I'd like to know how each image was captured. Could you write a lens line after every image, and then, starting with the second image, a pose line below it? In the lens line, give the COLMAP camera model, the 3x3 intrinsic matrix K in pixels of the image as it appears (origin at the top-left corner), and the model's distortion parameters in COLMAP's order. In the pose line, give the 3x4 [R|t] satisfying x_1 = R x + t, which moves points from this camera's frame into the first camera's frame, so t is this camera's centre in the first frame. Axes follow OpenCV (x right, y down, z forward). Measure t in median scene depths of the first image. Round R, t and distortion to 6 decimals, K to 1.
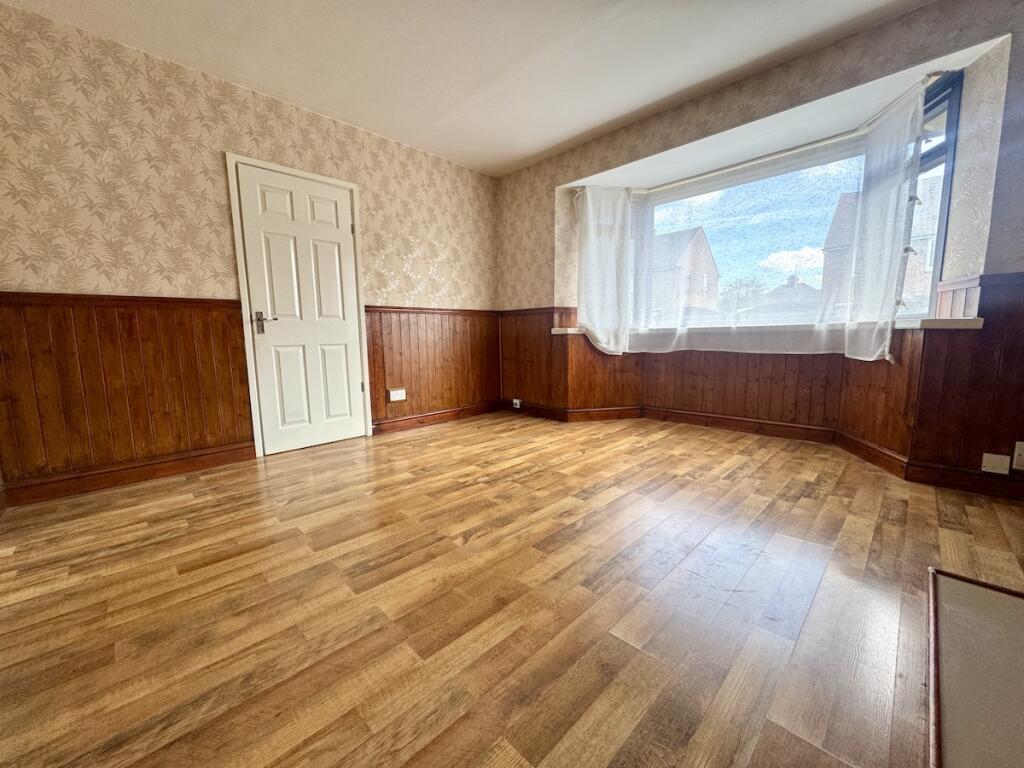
lens RADIAL K [[407.5, 0, 512.0], [0, 407.5, 384.0], [0, 0, 1]] dist [-0.001102, 0.000019]
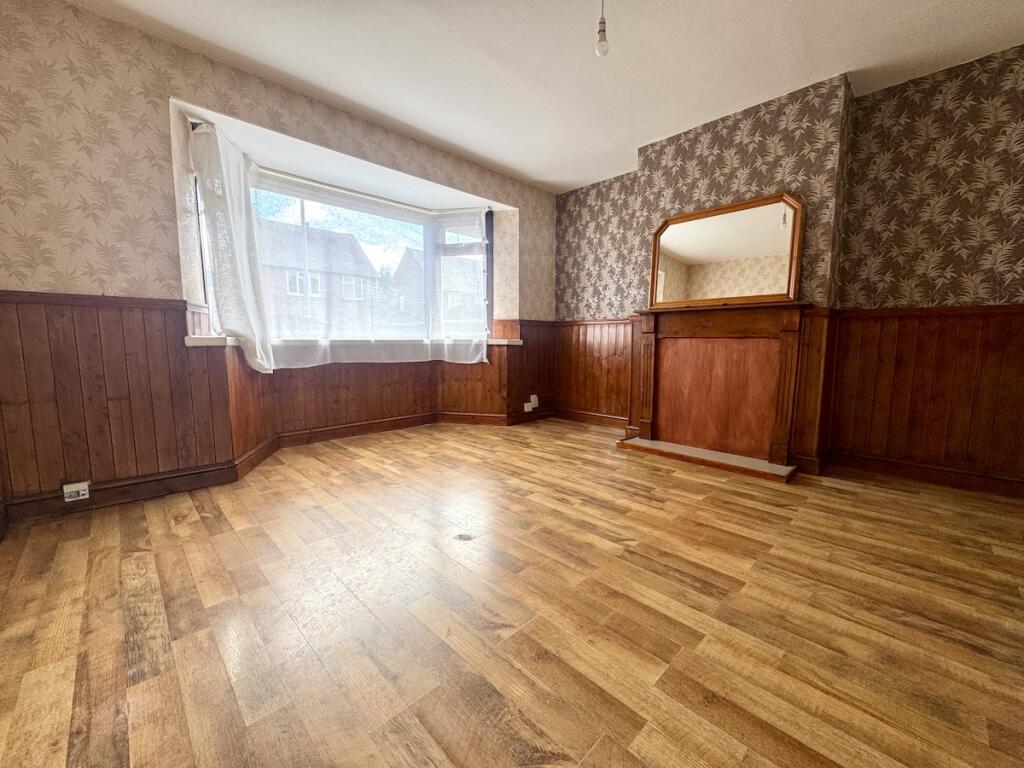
lens RADIAL K [[407.5, 0, 512.0], [0, 407.5, 384.0], [0, 0, 1]] dist [-0.001102, 0.000019]
pose [[0.008473, -0.092302, 0.995695, -0.851106], [0.114009, 0.989327, 0.090741, -0.117638], [-0.993444, 0.112750, 0.018906, 0.911807]]
